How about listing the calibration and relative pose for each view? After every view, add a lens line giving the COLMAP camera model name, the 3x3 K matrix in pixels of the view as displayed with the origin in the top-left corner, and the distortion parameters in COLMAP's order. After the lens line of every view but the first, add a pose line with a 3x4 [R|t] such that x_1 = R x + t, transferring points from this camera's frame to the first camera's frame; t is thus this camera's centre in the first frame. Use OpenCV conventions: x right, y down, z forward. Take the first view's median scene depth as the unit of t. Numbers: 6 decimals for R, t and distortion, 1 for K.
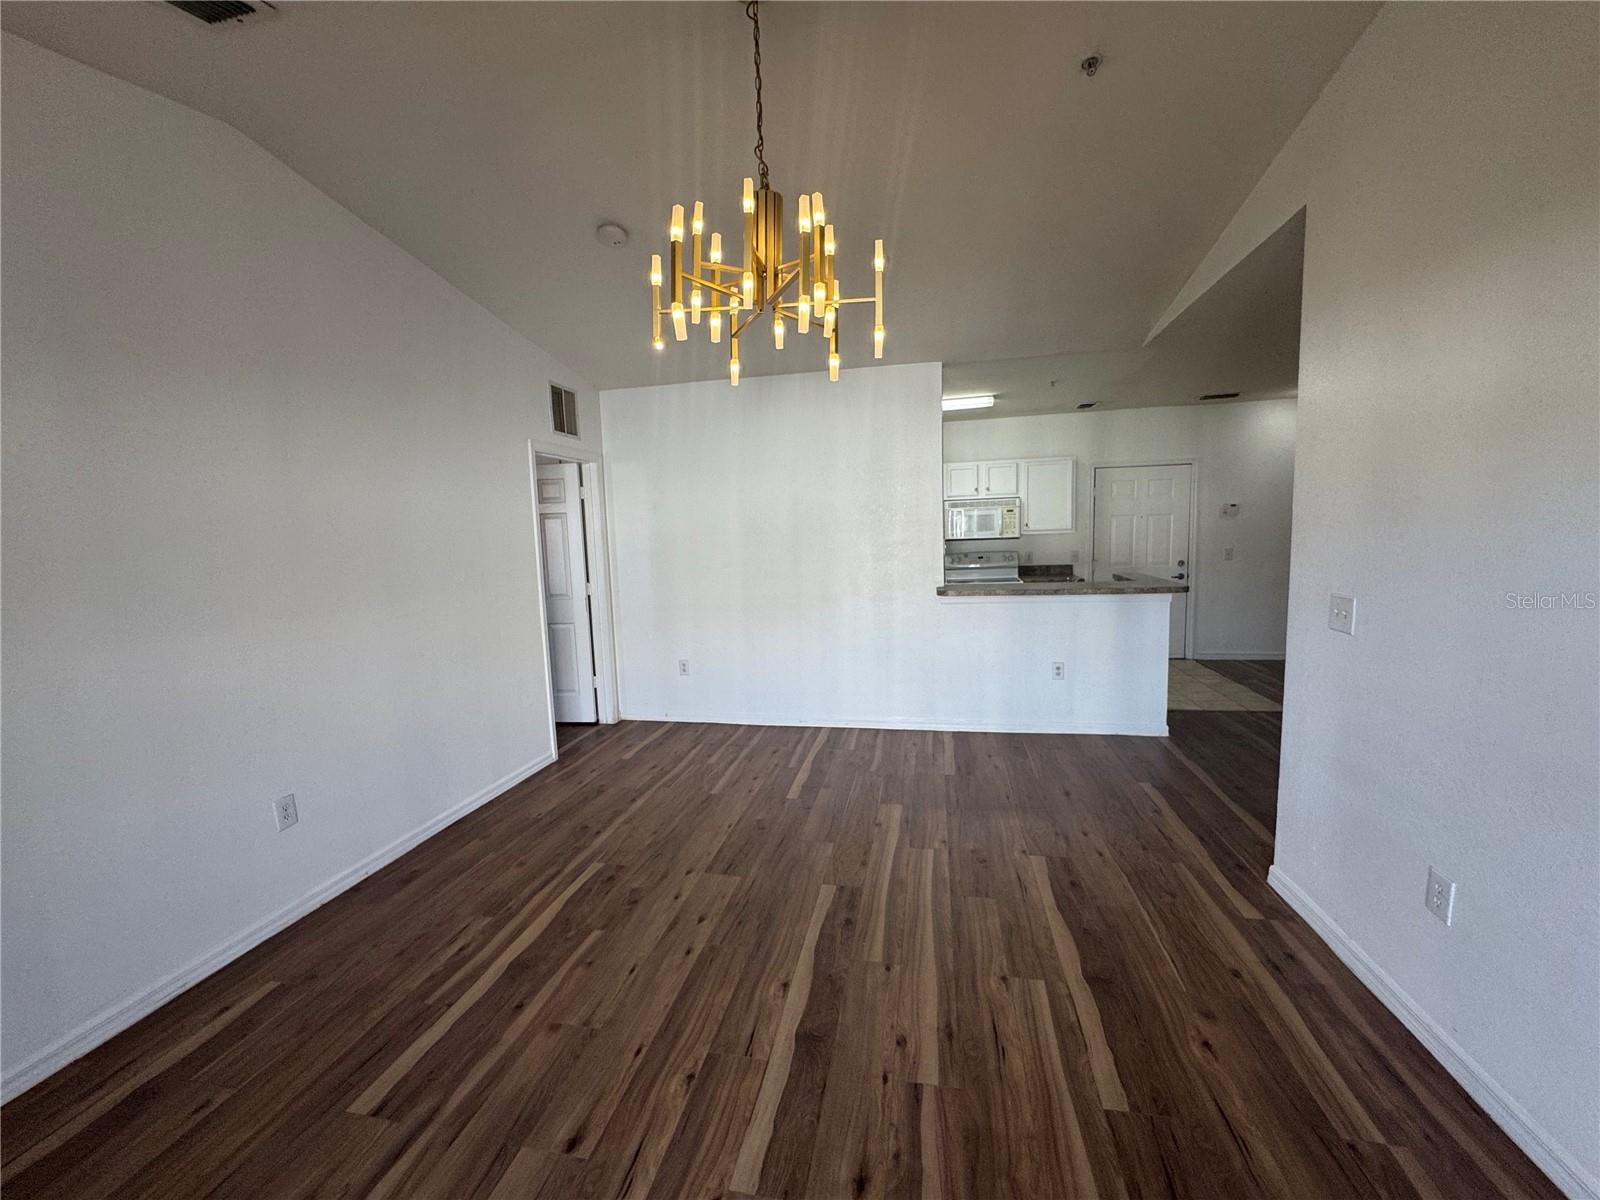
lens RADIAL K [[641.4, 0, 798.8], [0, 641.4, 599.0], [0, 0, 1]] dist [-0.001445, -0.000155]
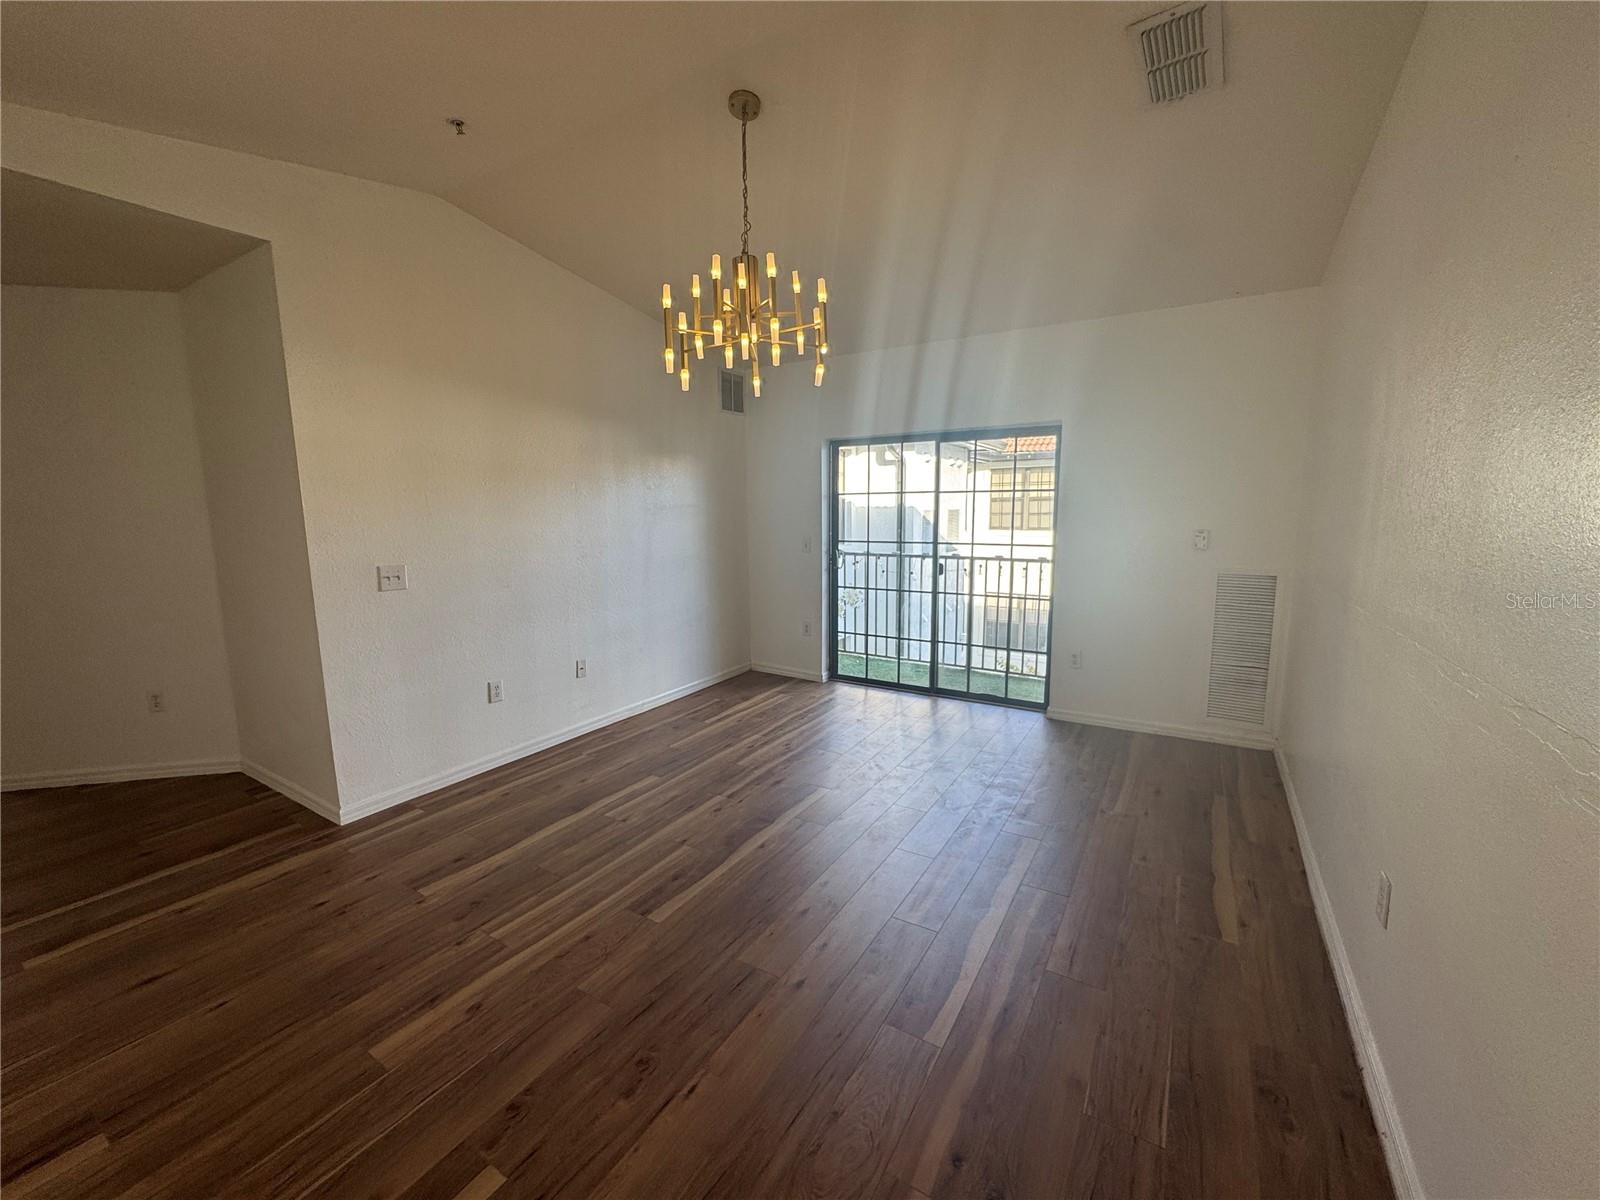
lens RADIAL K [[641.4, 0, 798.8], [0, 641.4, 599.0], [0, 0, 1]] dist [-0.001445, -0.000155]
pose [[-0.936494, -0.005833, 0.350636, -0.266556], [0.080952, 0.969261, 0.232334, -0.095617], [-0.341213, 0.245964, -0.907235, 0.984301]]
